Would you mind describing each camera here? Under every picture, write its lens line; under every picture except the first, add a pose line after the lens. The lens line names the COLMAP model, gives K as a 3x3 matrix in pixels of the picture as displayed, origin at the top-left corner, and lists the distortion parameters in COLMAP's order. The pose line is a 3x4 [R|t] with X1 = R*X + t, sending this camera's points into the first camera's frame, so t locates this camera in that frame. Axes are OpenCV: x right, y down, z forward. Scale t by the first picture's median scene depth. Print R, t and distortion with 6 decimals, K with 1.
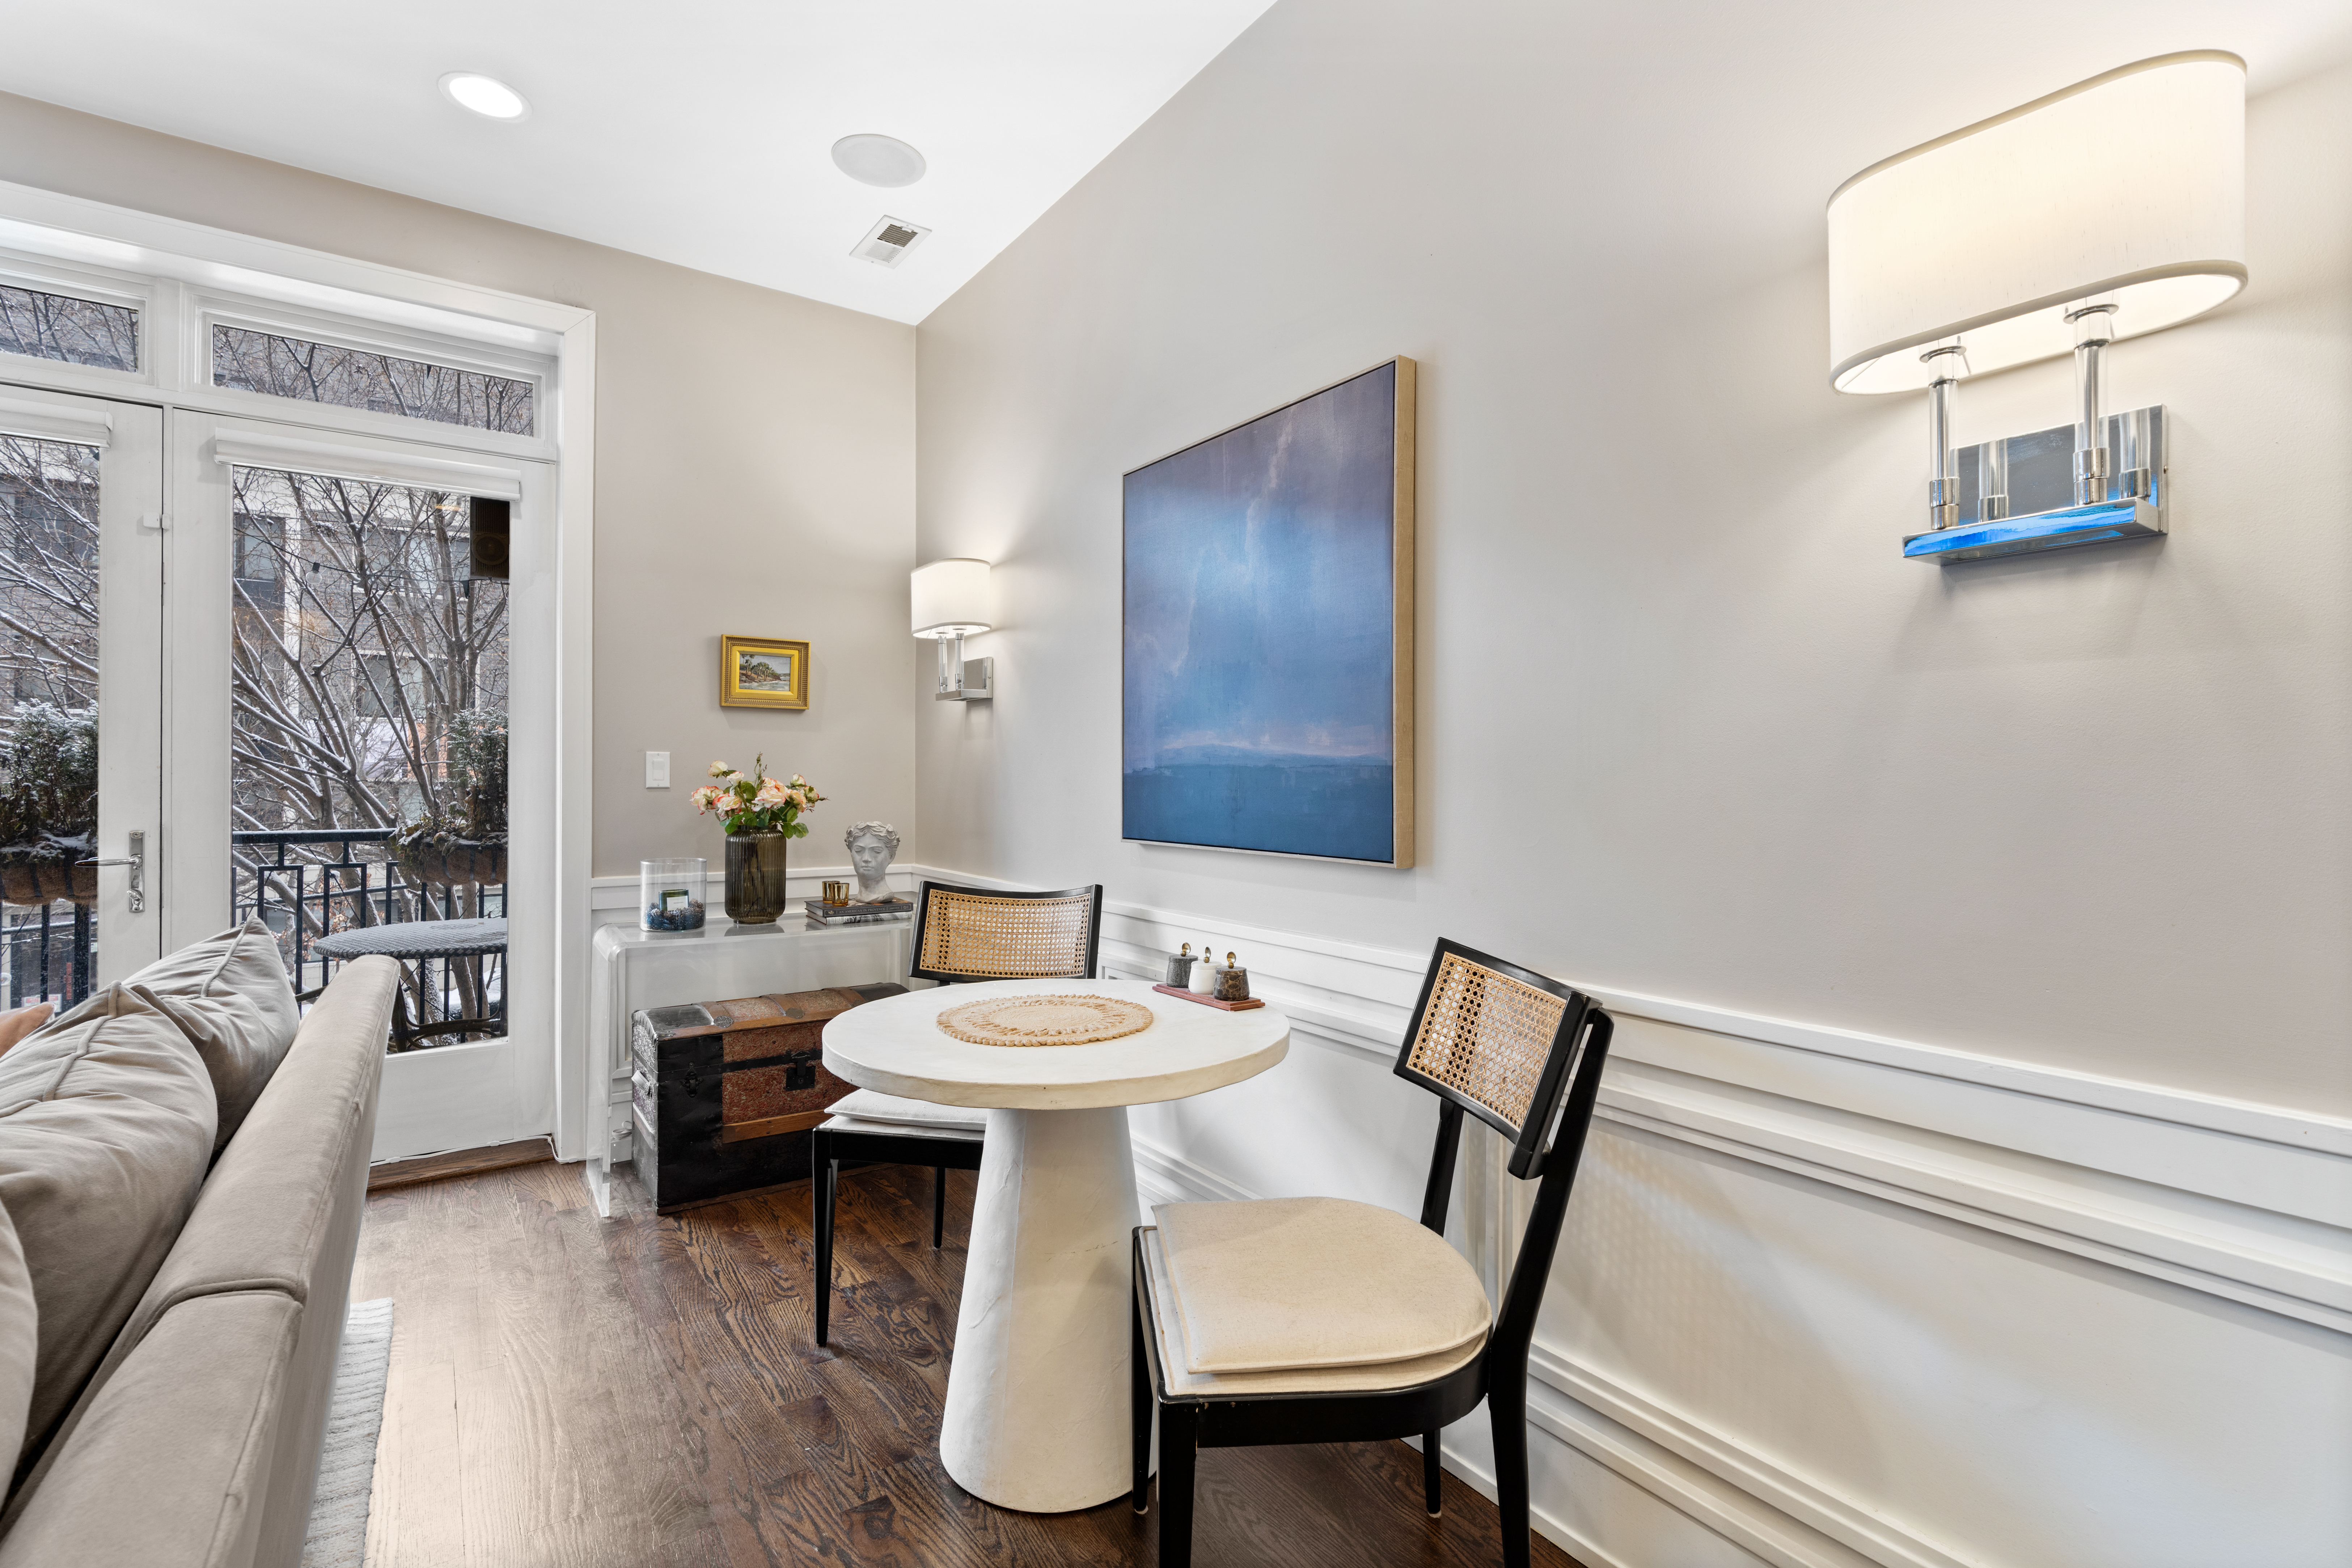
lens RADIAL K [[1060.2, 0, 1157.2], [0, 1060.2, 780.6], [0, 0, 1]] dist [-0.010244, 0.003966]
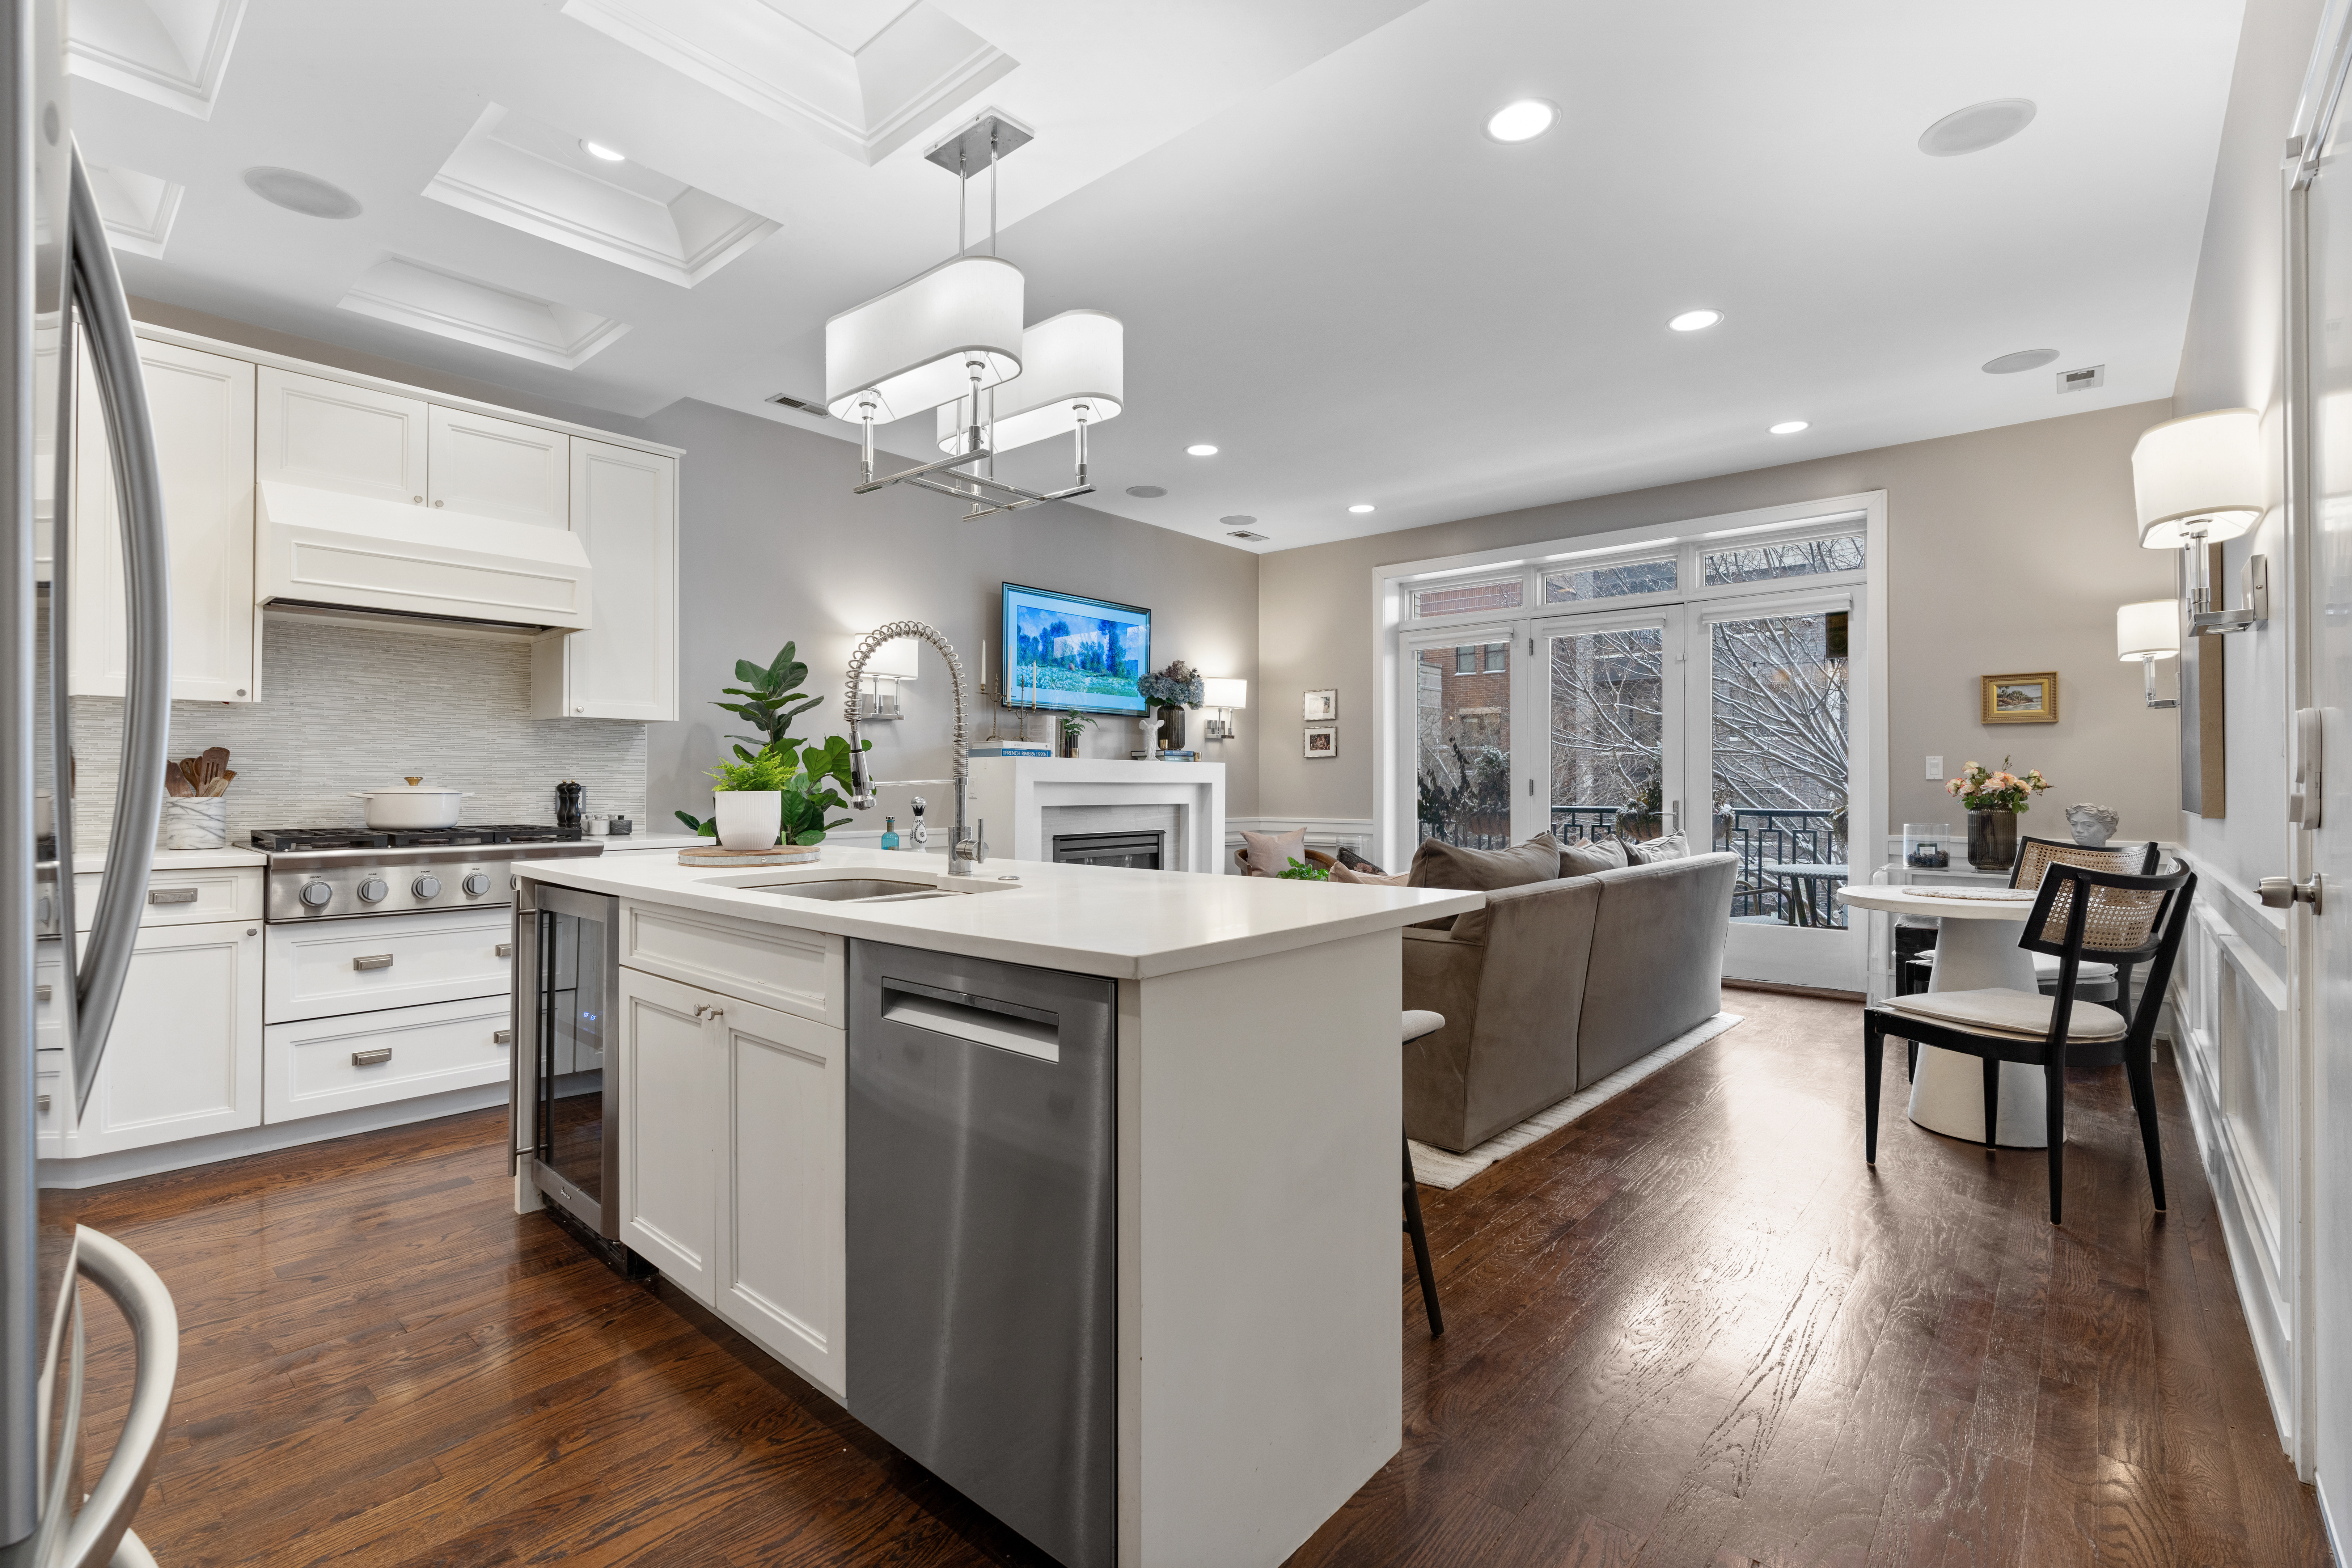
lens RADIAL K [[1060.2, 0, 1169.4], [0, 1060.2, 774.8], [0, 0, 1]] dist [-0.010244, 0.003966]
pose [[0.242300, -0.014719, -0.970090, 0.844751], [-0.003058, 0.999868, -0.015935, 0.031218], [0.970197, 0.006828, 0.242223, -0.511611]]
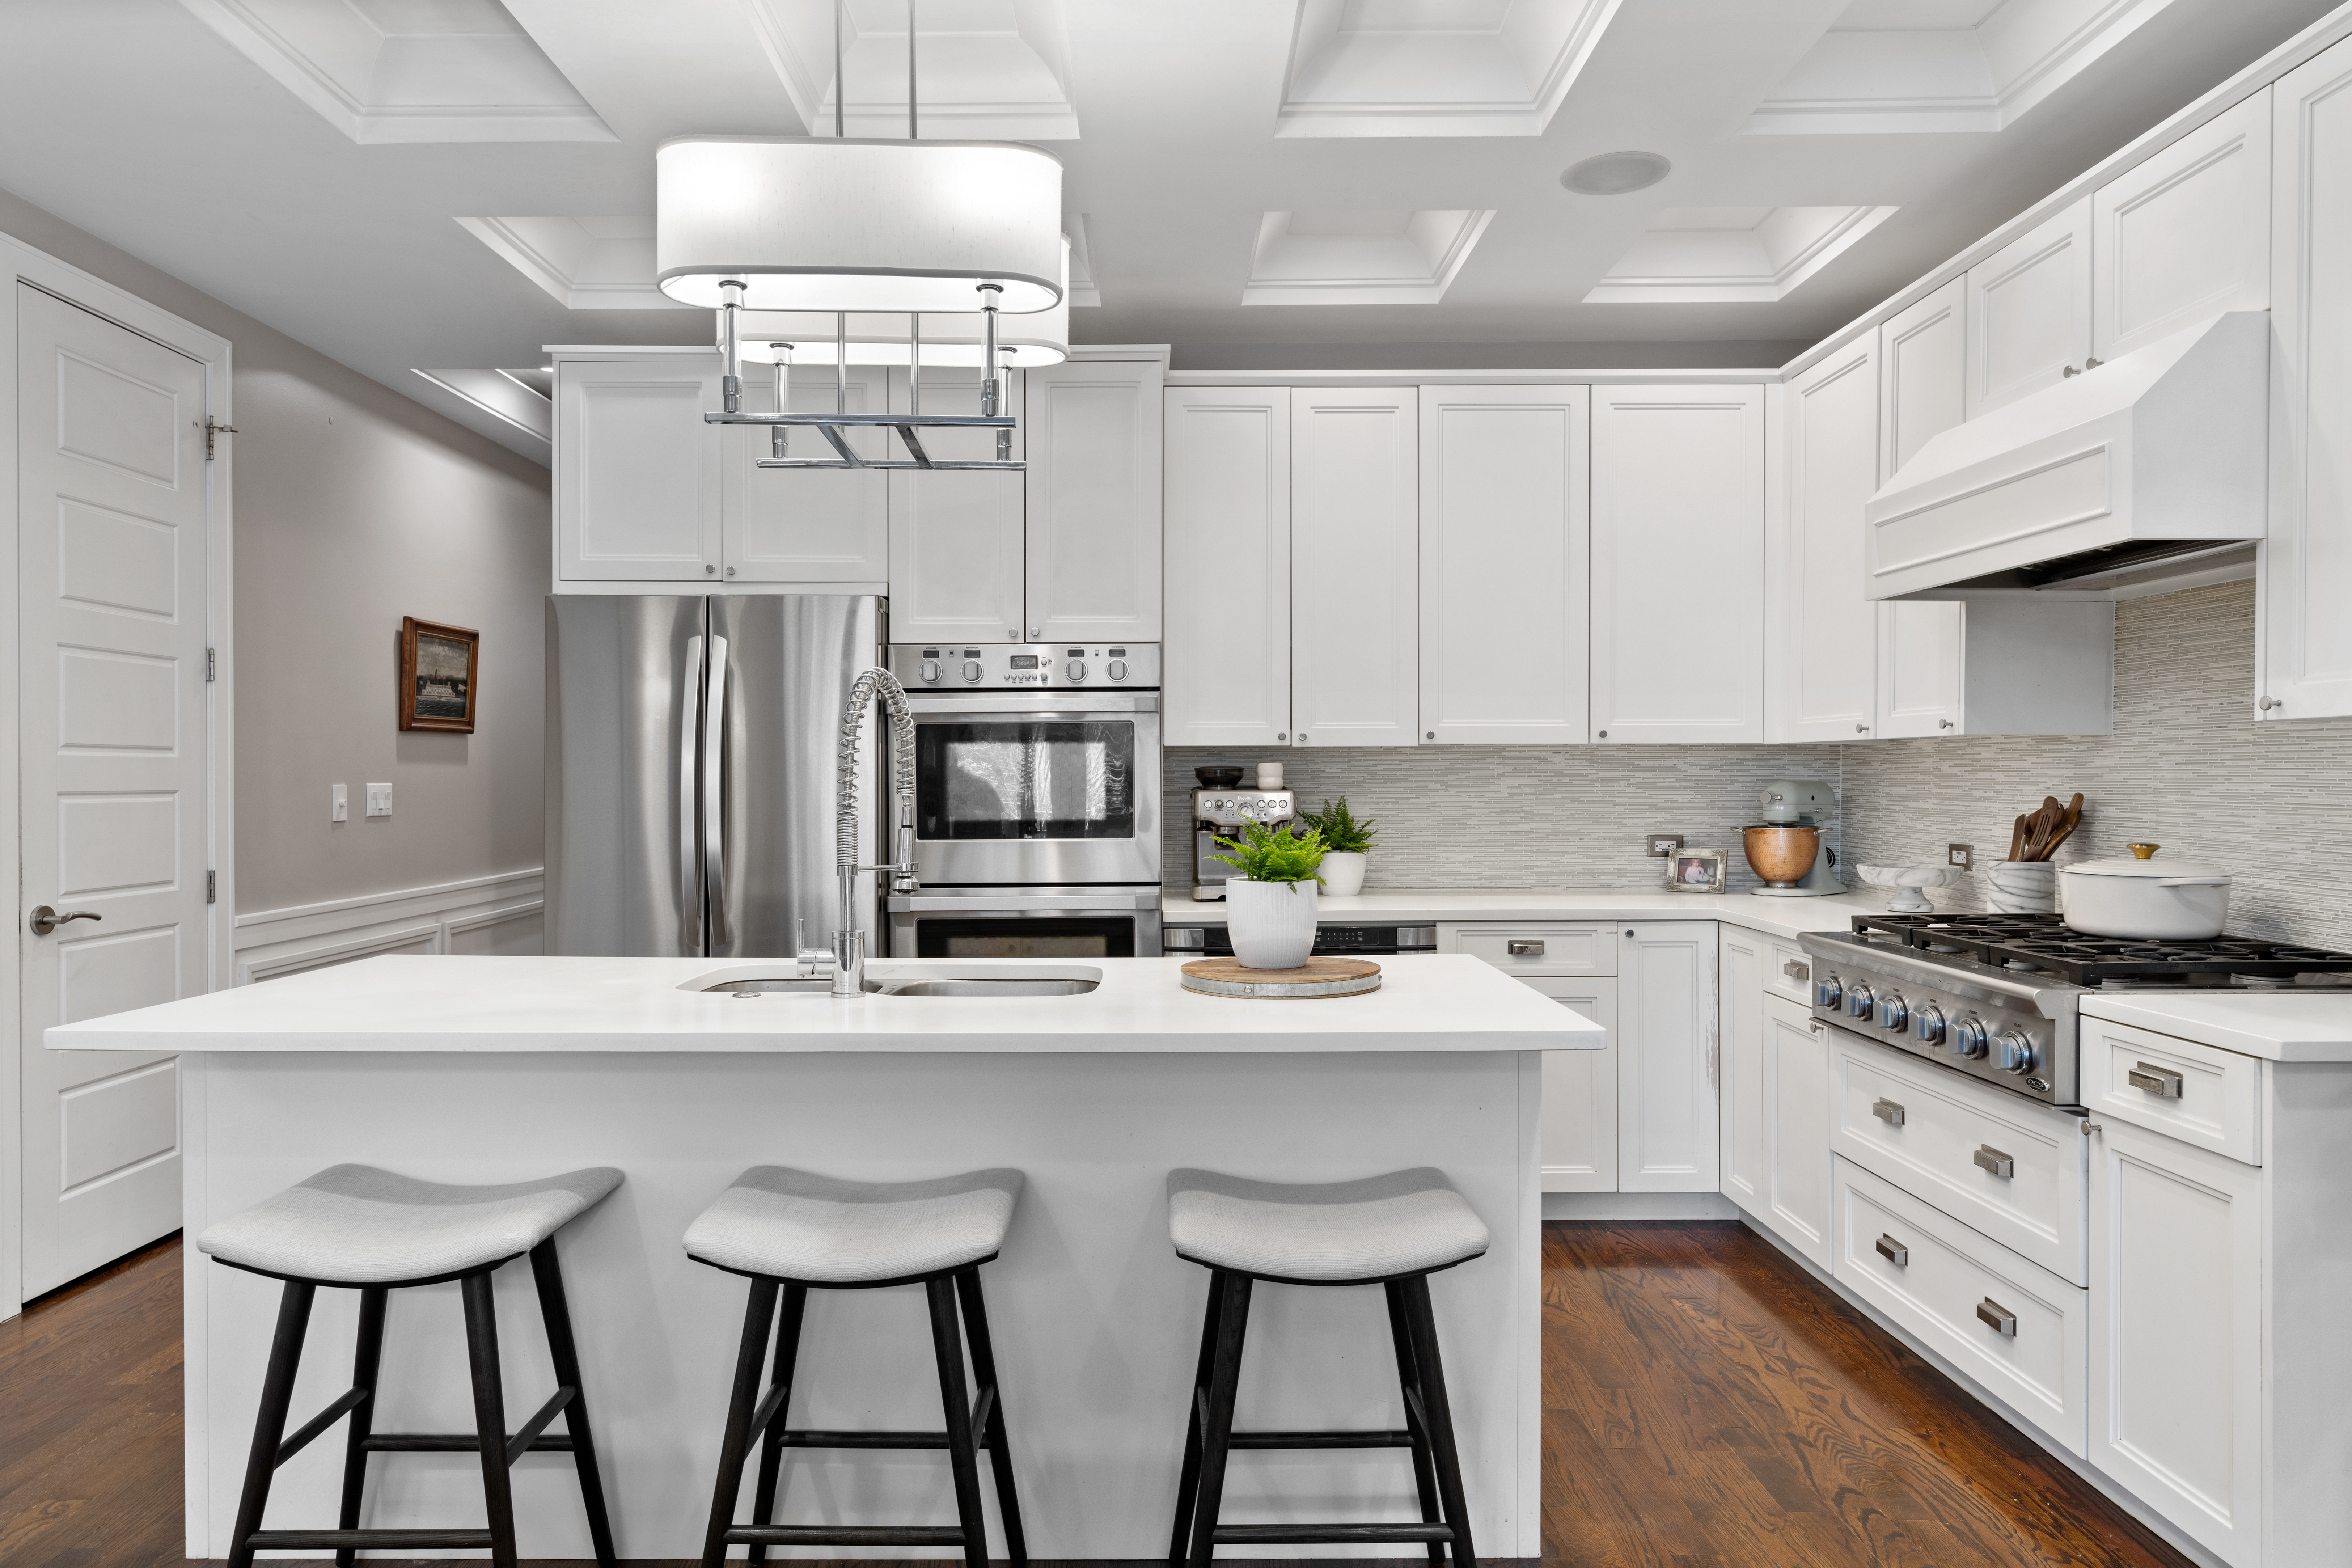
lens RADIAL K [[1449.6, 0, 1150.0], [0, 1449.6, 791.8], [0, 0, 1]] dist [-0.002557, 0.000509]
pose [[-0.821334, -0.011812, 0.570325, -0.589212], [-0.000735, 0.999807, 0.019649, -0.037387], [-0.570447, 0.015719, -0.821184, 0.104269]]
